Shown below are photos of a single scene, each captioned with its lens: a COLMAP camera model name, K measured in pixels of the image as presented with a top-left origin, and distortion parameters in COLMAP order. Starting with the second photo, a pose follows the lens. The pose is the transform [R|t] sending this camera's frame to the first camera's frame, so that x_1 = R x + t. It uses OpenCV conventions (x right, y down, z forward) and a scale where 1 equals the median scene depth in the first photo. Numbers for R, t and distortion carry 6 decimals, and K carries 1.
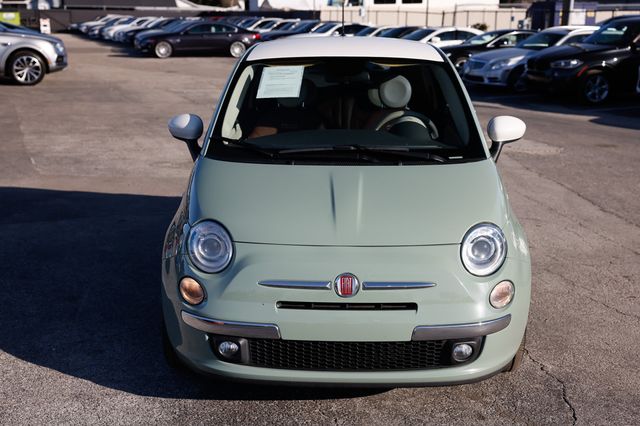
lens RADIAL K [[877.3, 0, 320.0], [0, 877.3, 213.0], [0, 0, 1]] dist [0.059792, 0.047872]
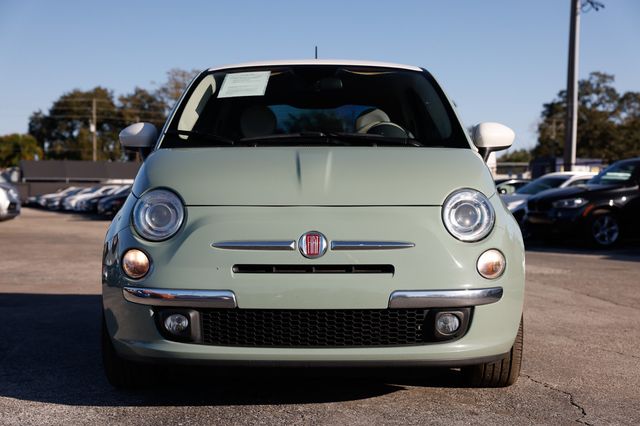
lens RADIAL K [[982.5, 0, 320.0], [0, 982.5, 213.0], [0, 0, 1]] dist [0.102663, 0.018293]
pose [[0.999866, -0.004989, 0.015612, 0.006688], [0.008150, 0.977766, -0.209541, 0.077345], [-0.014220, 0.209640, 0.977675, 0.010141]]
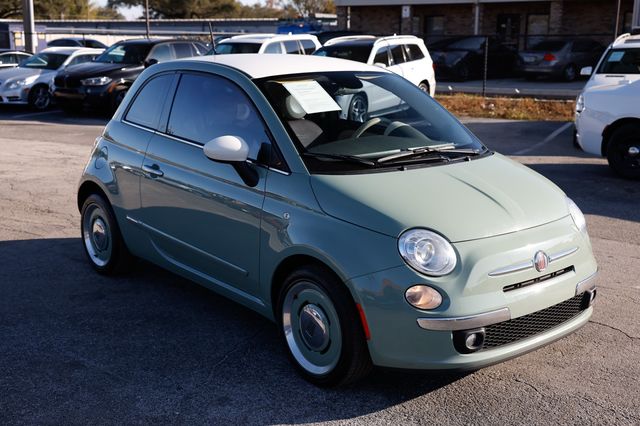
lens RADIAL K [[793.7, 0, 320.0], [0, 793.7, 213.0], [0, 0, 1]] dist [0.022869, 0.041559]
pose [[0.746990, -0.142522, 0.649379, -0.261041], [0.145261, 0.988140, 0.049775, -0.023039], [-0.648772, 0.057148, 0.758834, 0.115244]]
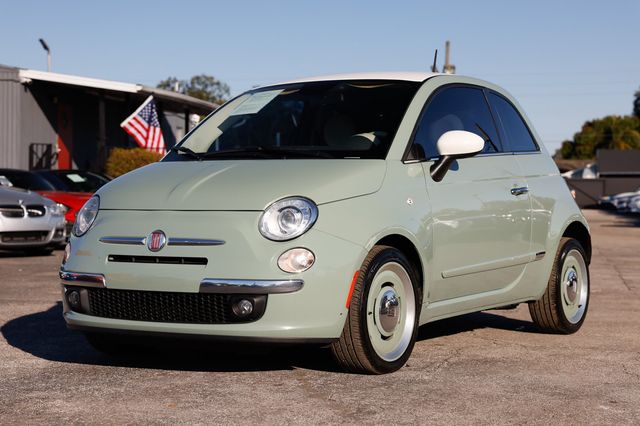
lens RADIAL K [[1297.2, 0, 320.0], [0, 1297.2, 213.0], [0, 0, 1]] dist [0.332982, -0.091747]
pose [[0.858165, 0.003761, -0.513360, 0.318680], [-0.113363, 0.976677, -0.182349, 0.098257], [0.500701, 0.214682, 0.838576, -0.088267]]
